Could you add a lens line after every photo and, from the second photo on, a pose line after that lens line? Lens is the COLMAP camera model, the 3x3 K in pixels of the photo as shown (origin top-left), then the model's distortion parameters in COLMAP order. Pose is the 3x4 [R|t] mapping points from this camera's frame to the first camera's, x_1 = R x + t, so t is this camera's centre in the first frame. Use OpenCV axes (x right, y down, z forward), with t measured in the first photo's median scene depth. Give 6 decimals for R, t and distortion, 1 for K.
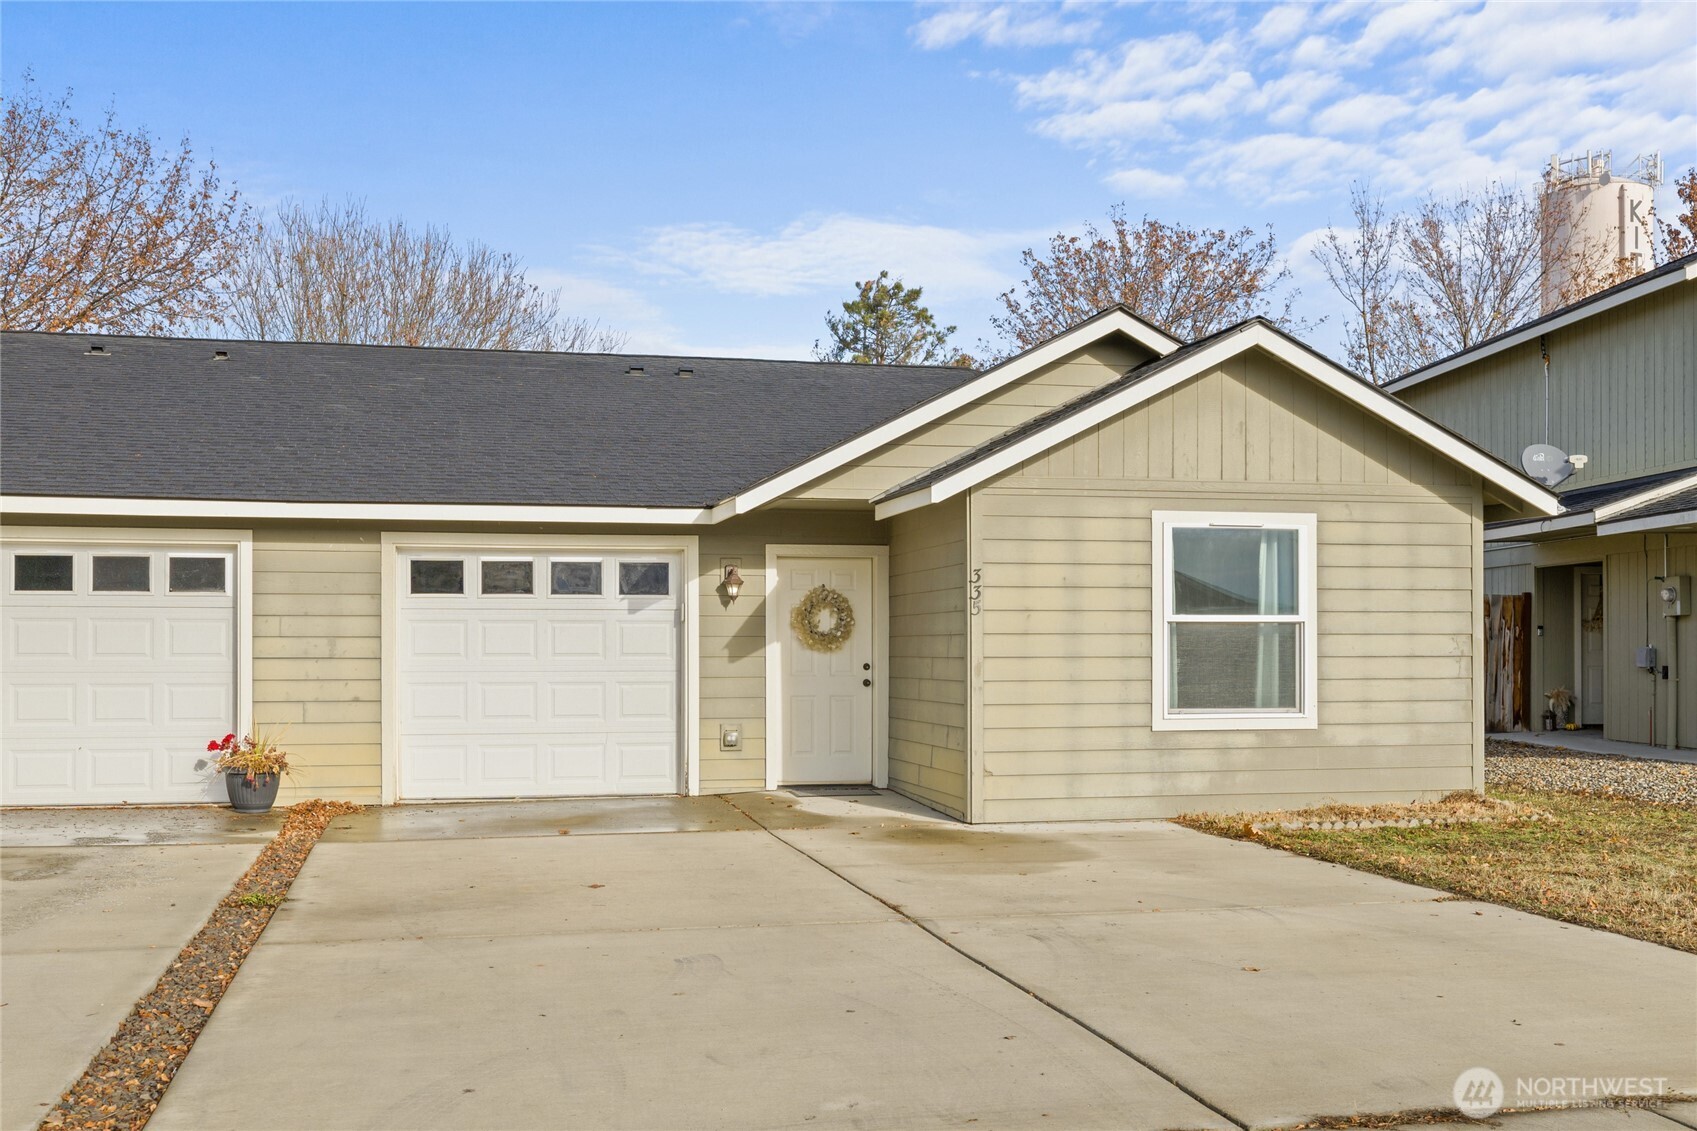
lens RADIAL K [[1762.1, 0, 802.7], [0, 1762.1, 526.8], [0, 0, 1]] dist [0.012893, 0.000000]
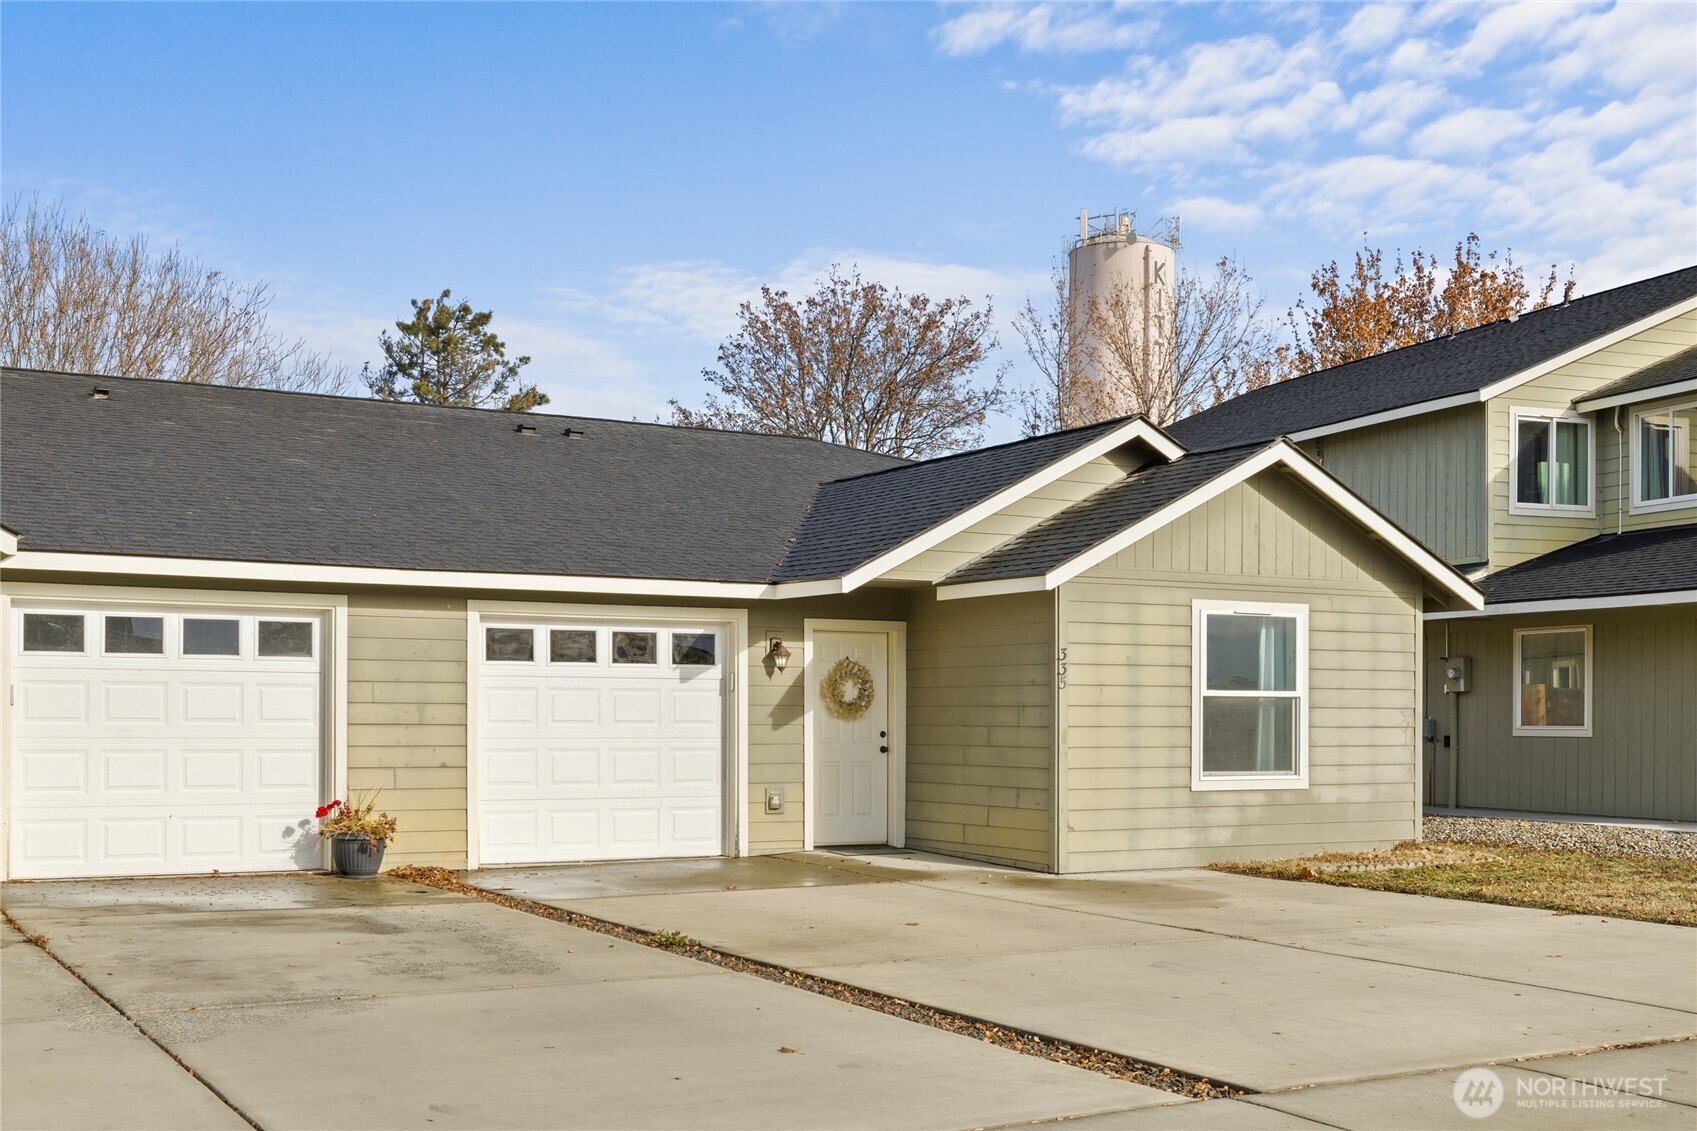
lens RADIAL K [[2008.7, 0, 855.1], [0, 2008.7, 567.1], [0, 0, 1]] dist [0.020734, 0.000000]
pose [[0.951344, 0.028360, 0.306824, -0.386140], [-0.027032, 0.999598, -0.008578, -0.012067], [-0.306944, -0.000133, 0.951728, -0.167456]]
